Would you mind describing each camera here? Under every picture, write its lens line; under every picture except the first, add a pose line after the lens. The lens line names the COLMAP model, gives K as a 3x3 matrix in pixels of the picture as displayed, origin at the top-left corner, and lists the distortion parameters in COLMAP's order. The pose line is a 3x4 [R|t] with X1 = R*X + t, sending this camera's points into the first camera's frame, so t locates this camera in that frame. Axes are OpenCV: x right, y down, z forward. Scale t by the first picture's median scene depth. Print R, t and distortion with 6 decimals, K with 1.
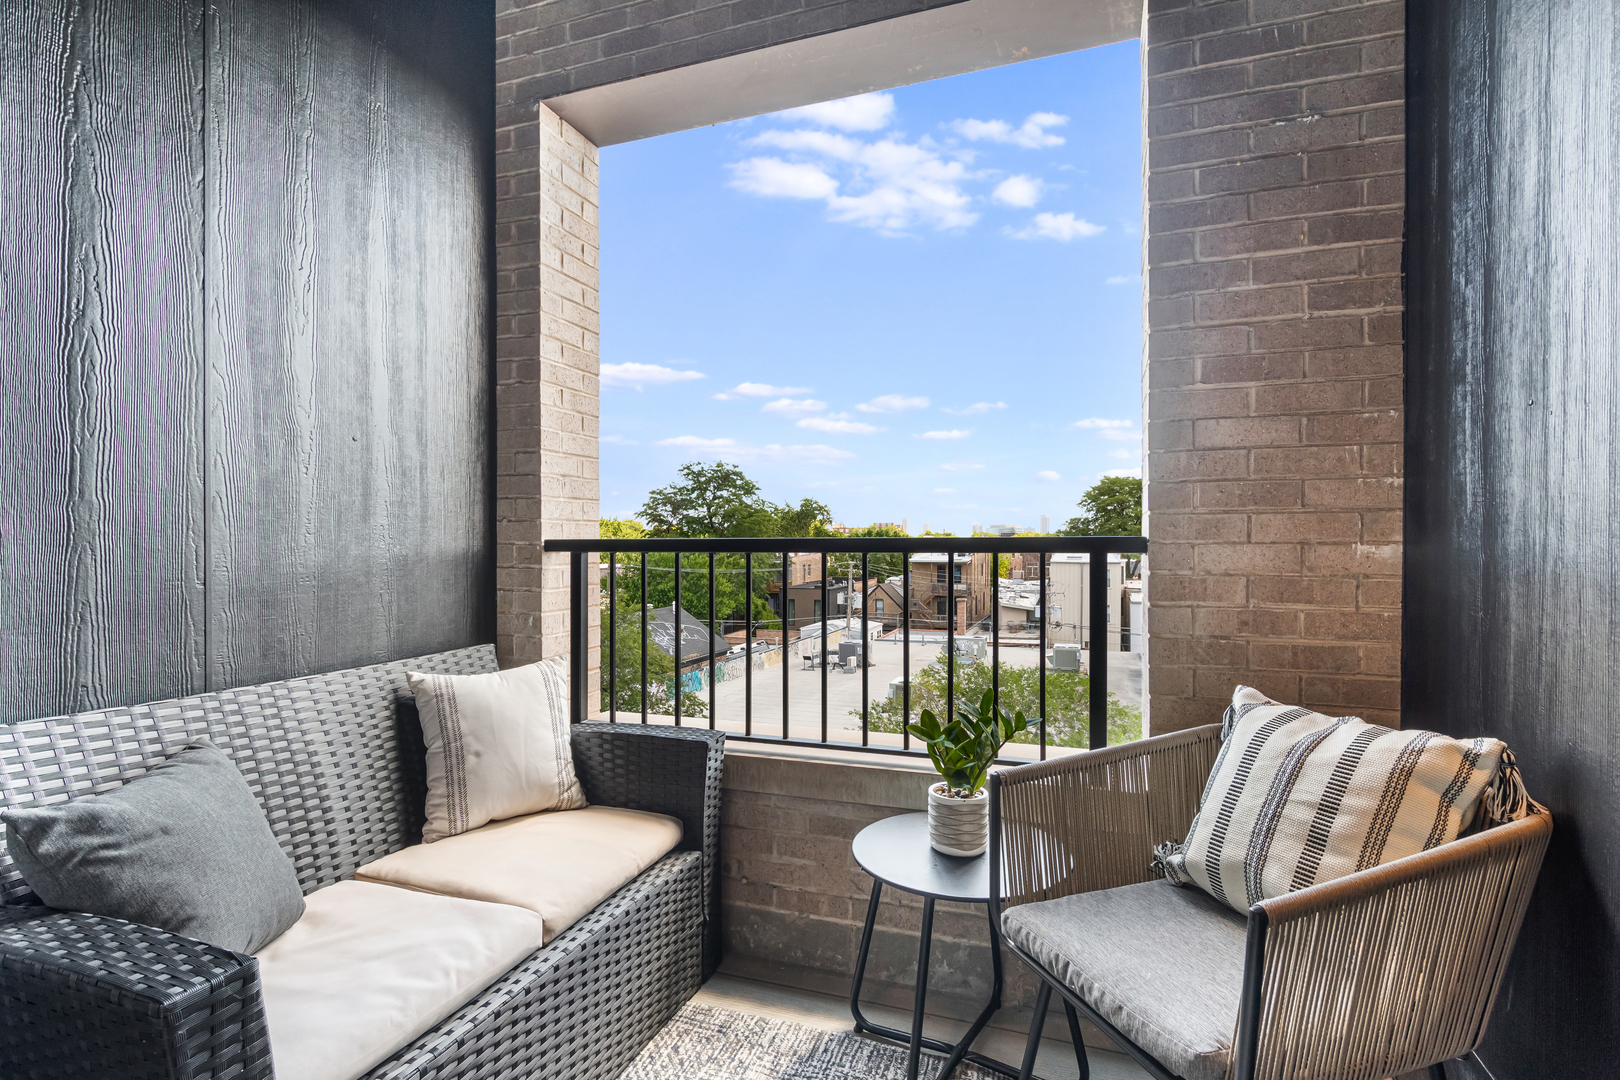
lens RADIAL K [[798.7, 0, 828.0], [0, 798.7, 537.9], [0, 0, 1]] dist [0.002086, 0.000348]
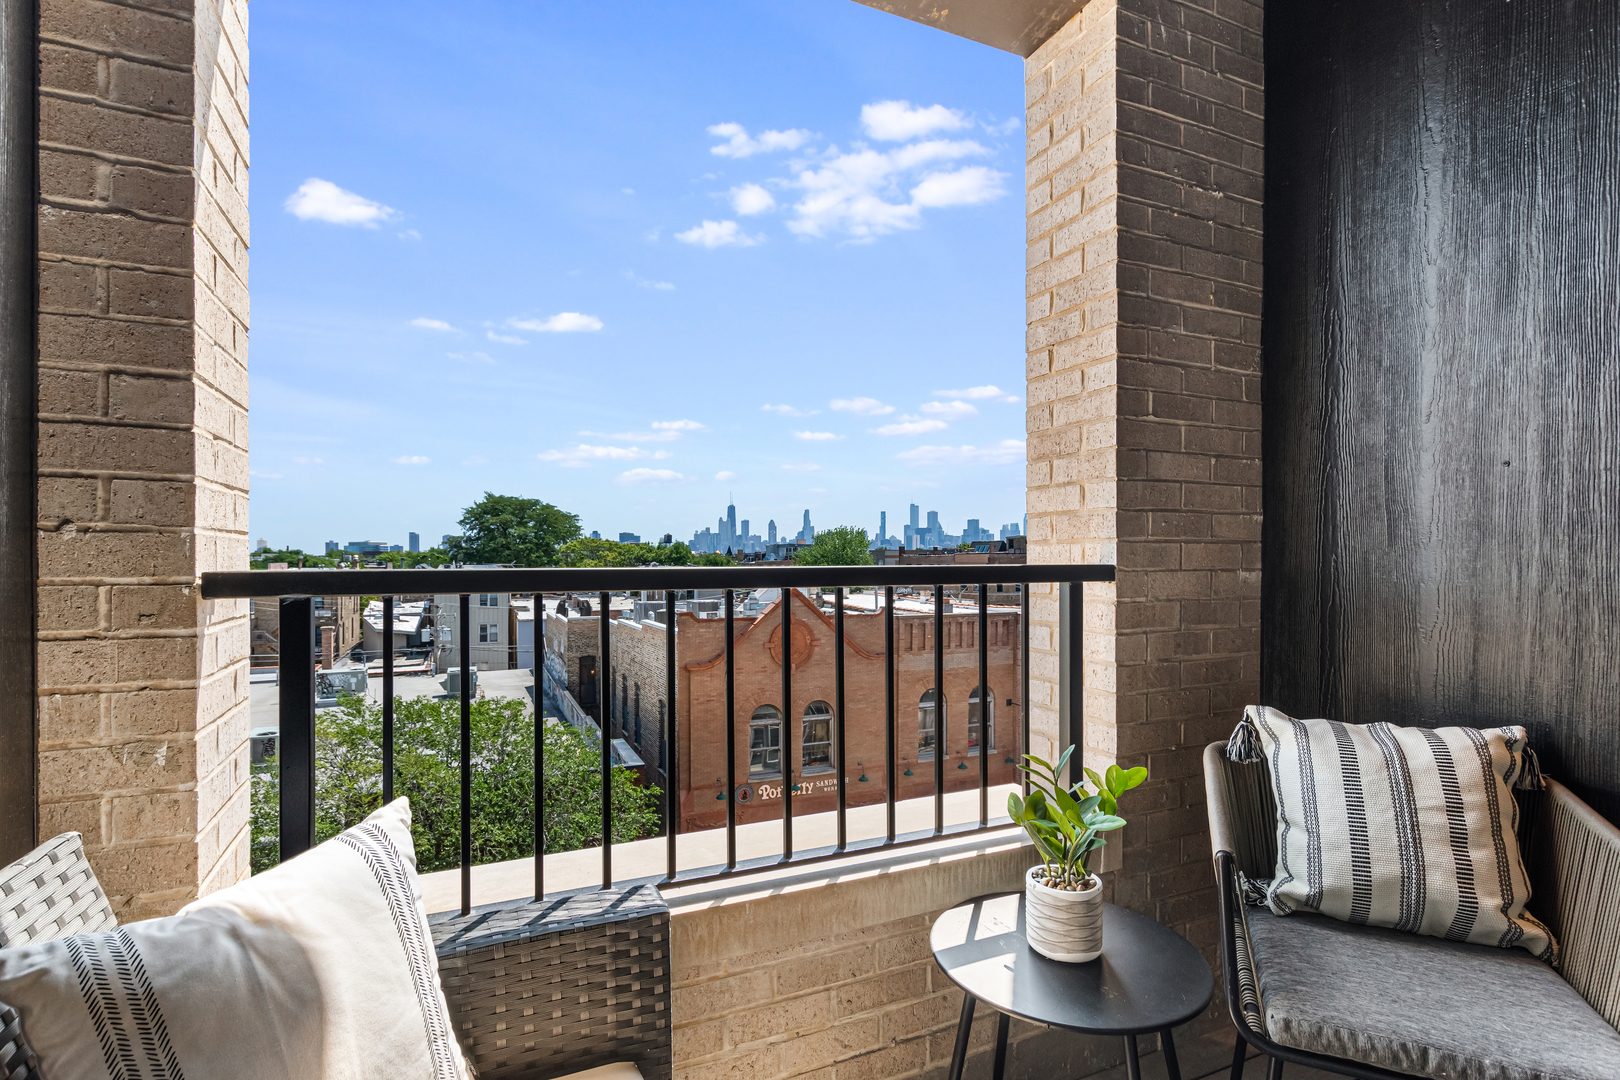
lens RADIAL K [[772.5, 0, 810.7], [0, 772.5, 558.6], [0, 0, 1]] dist [-0.009517, -0.000218]
pose [[0.724416, 0.000775, 0.689362, -0.539712], [-0.002293, 0.999997, 0.001285, -0.009233], [-0.689359, -0.002511, 0.724415, 0.587088]]
